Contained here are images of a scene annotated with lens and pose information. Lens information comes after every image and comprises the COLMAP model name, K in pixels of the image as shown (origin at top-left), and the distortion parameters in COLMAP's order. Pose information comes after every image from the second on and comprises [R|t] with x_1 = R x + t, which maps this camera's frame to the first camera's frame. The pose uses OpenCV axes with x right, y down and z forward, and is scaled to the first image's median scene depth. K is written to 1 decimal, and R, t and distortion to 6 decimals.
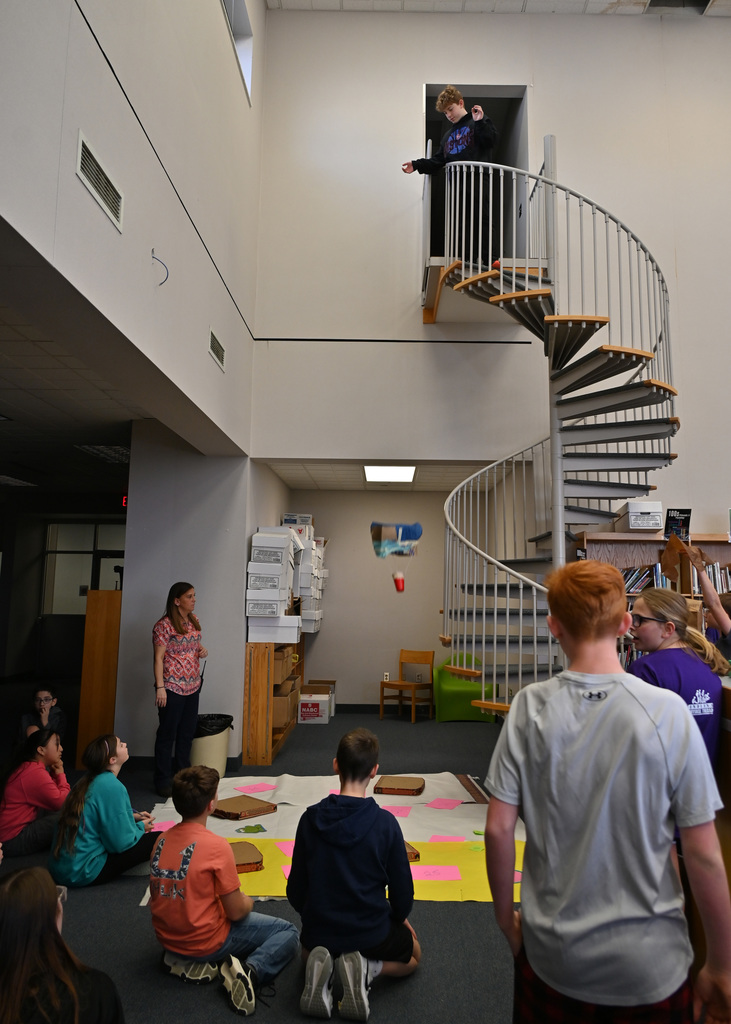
lens RADIAL K [[750.2, 0, 382.5], [0, 750.2, 508.8], [0, 0, 1]] dist [0.001708, 0.002357]
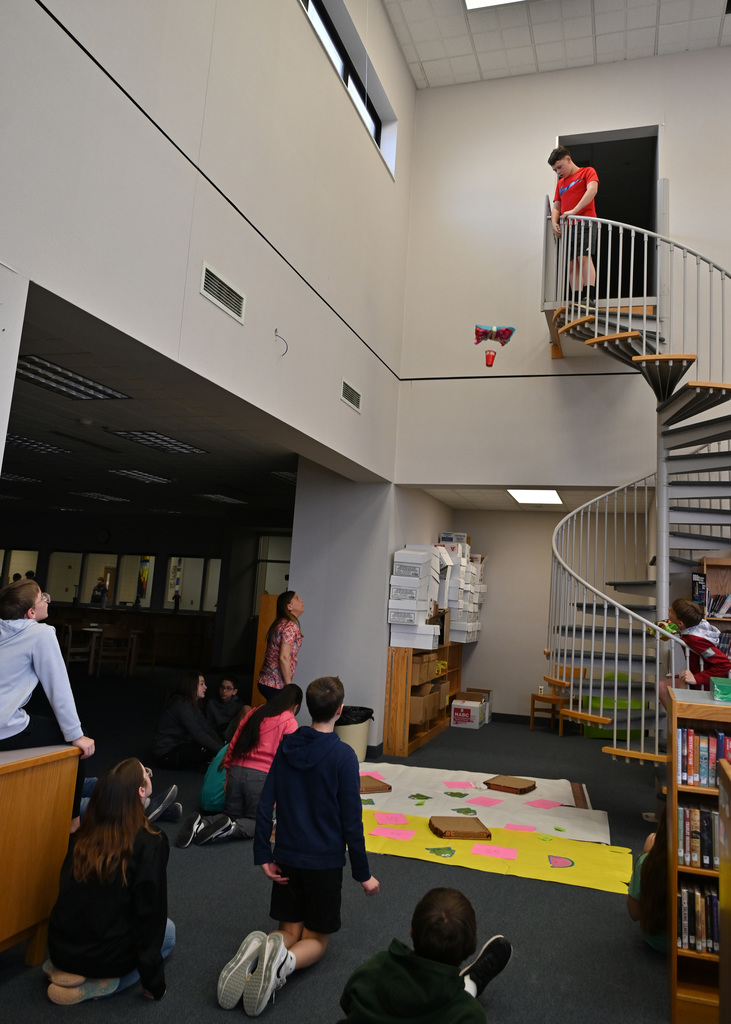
lens RADIAL K [[750.2, 0, 382.5], [0, 750.2, 508.8], [0, 0, 1]] dist [0.001708, 0.002357]
pose [[0.958292, 0.008839, -0.285654, 0.133502], [-0.014267, 0.999755, -0.016929, -0.010677], [0.285435, 0.020298, 0.958183, -0.096453]]
